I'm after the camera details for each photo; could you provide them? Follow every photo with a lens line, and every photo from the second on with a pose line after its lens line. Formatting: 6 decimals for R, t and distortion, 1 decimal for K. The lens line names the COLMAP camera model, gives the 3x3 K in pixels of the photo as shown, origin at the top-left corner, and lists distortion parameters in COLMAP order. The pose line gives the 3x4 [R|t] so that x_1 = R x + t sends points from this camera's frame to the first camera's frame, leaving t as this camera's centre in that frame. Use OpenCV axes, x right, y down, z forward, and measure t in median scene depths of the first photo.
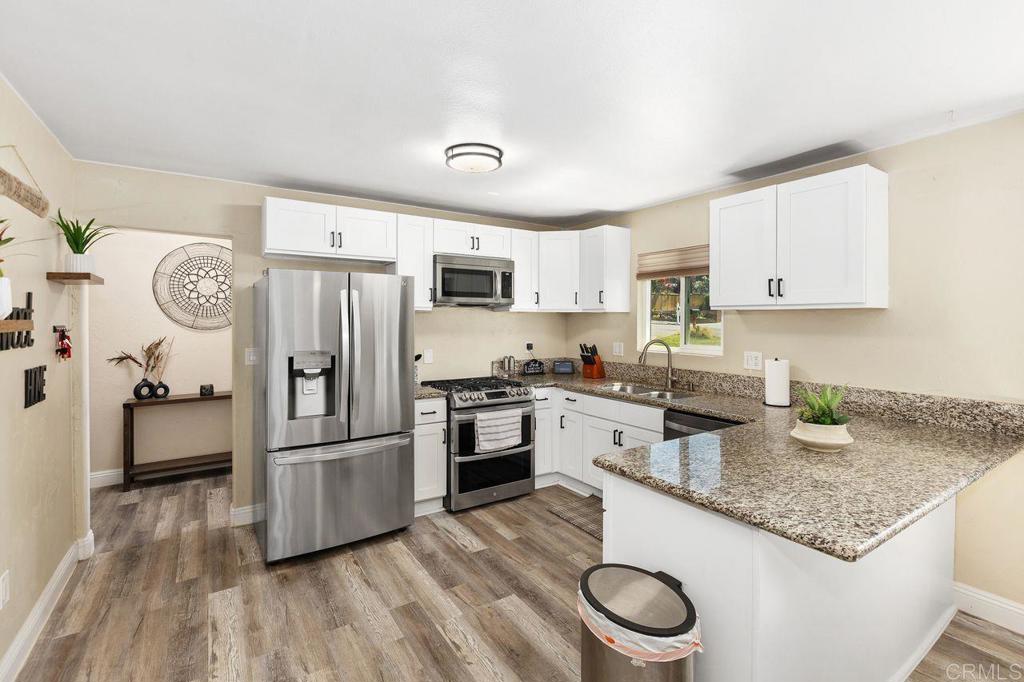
lens RADIAL K [[463.9, 0, 512.2], [0, 463.9, 320.2], [0, 0, 1]] dist [0.000708, -0.000048]
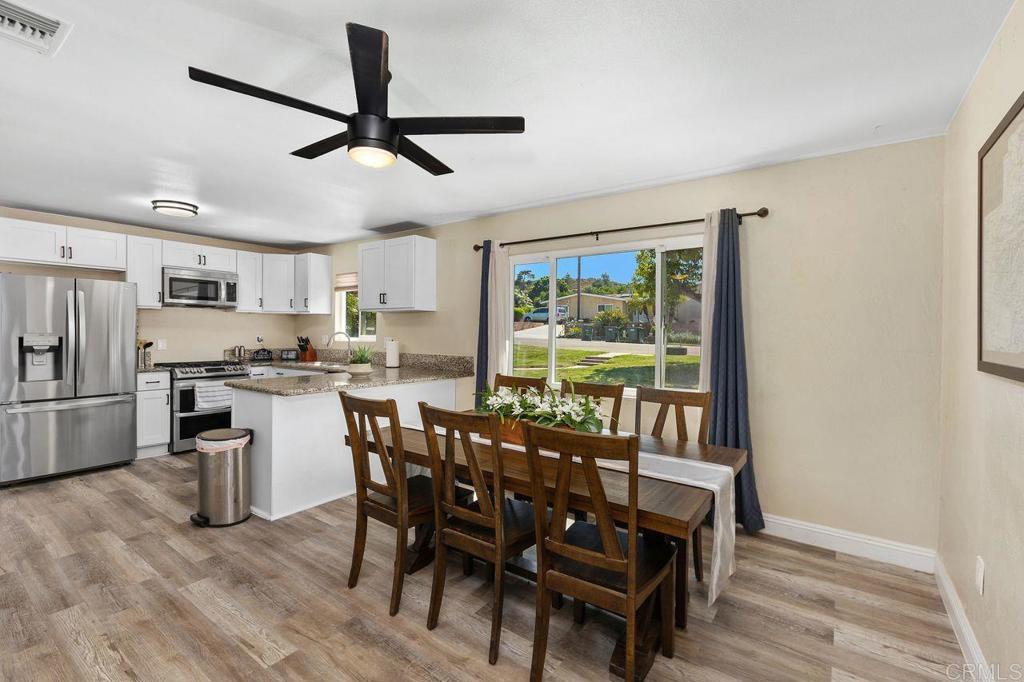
lens RADIAL K [[456.8, 0, 507.1], [0, 456.8, 336.4], [0, 0, 1]] dist [0.002513, -0.000187]
pose [[0.935924, 0.001352, 0.352199, 0.311577], [-0.004993, 0.999943, 0.009430, 0.042976], [-0.352166, -0.010584, 0.935878, -0.615521]]
